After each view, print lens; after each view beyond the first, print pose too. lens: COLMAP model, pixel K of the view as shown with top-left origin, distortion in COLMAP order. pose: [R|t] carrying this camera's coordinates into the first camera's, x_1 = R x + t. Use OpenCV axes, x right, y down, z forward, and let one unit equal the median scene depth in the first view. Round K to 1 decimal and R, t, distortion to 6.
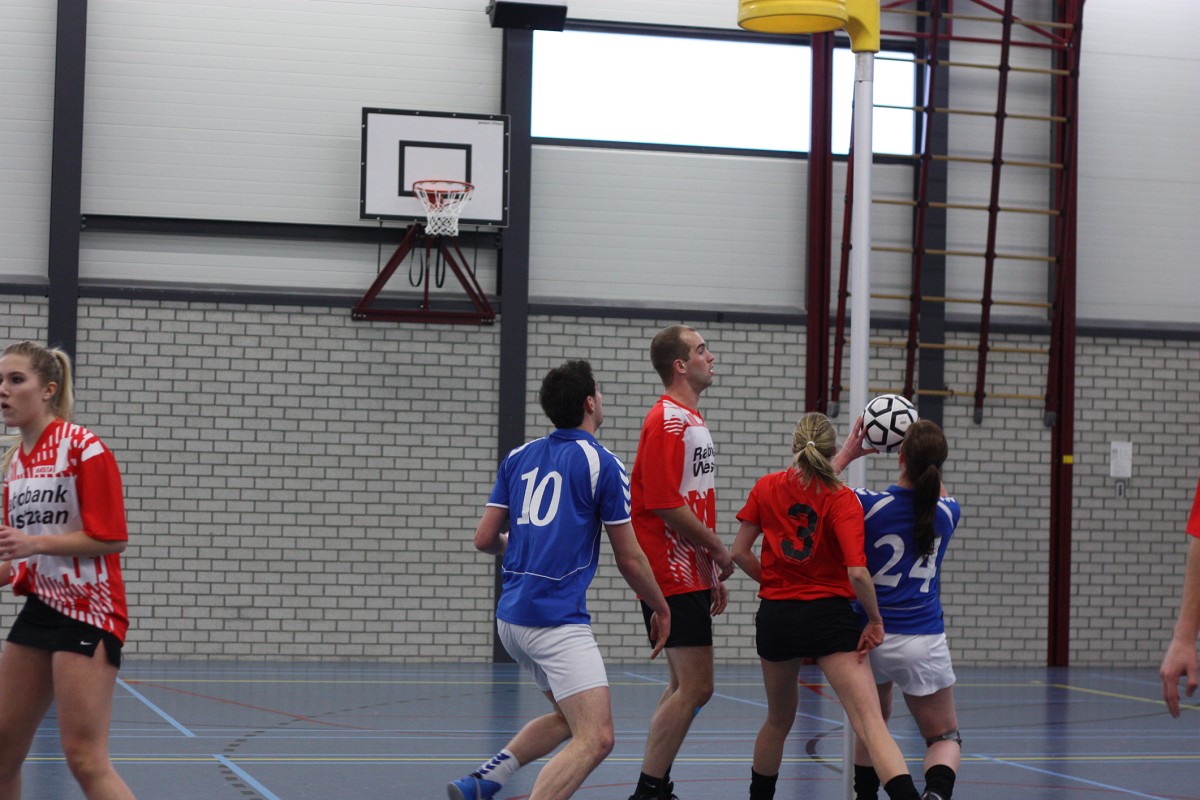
lens RADIAL K [[2802.3, 0, 593.0], [0, 2802.3, 393.5], [0, 0, 1]] dist [-0.075822, -0.259800]
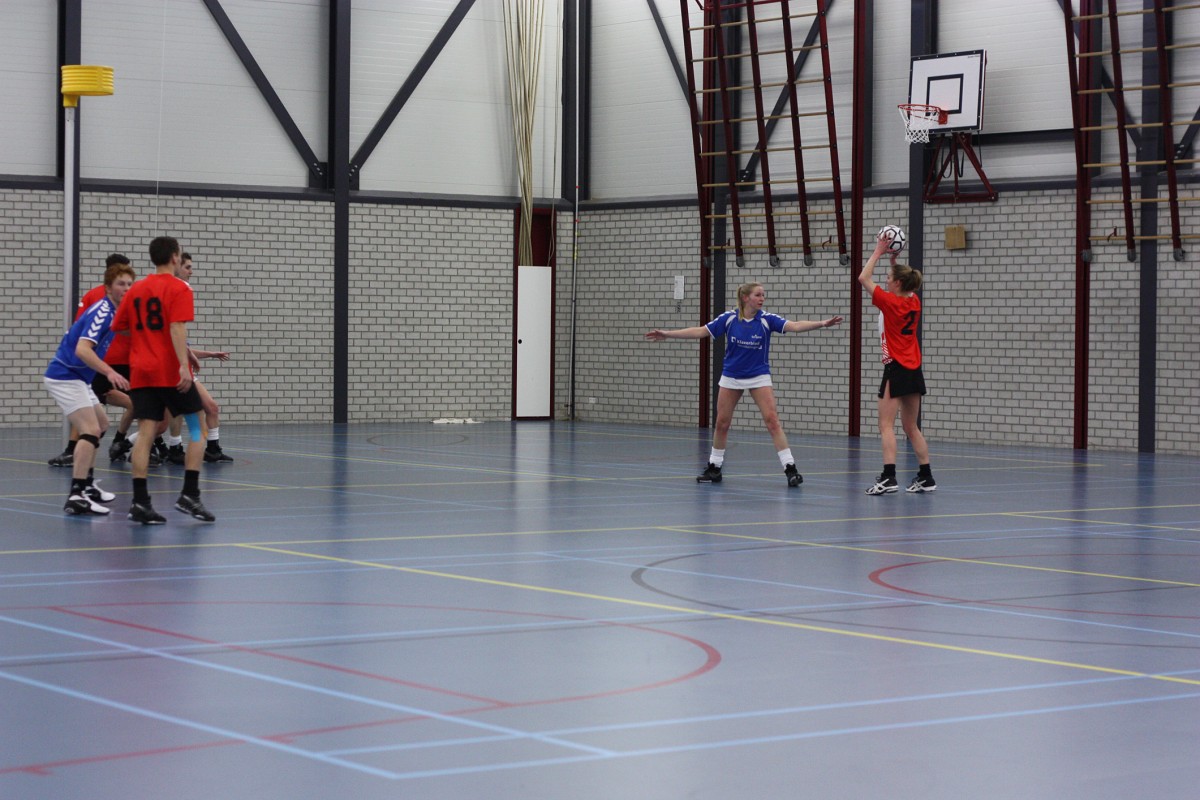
lens RADIAL K [[2794.4, 0, 600.0], [0, 2794.4, 400.0], [0, 0, 1]] dist [-0.063020, -0.353058]
pose [[0.370024, 0.006508, -0.929000, 1.200969], [0.035615, 0.999141, 0.021185, 0.038725], [0.928339, -0.040925, 0.369474, 0.313014]]
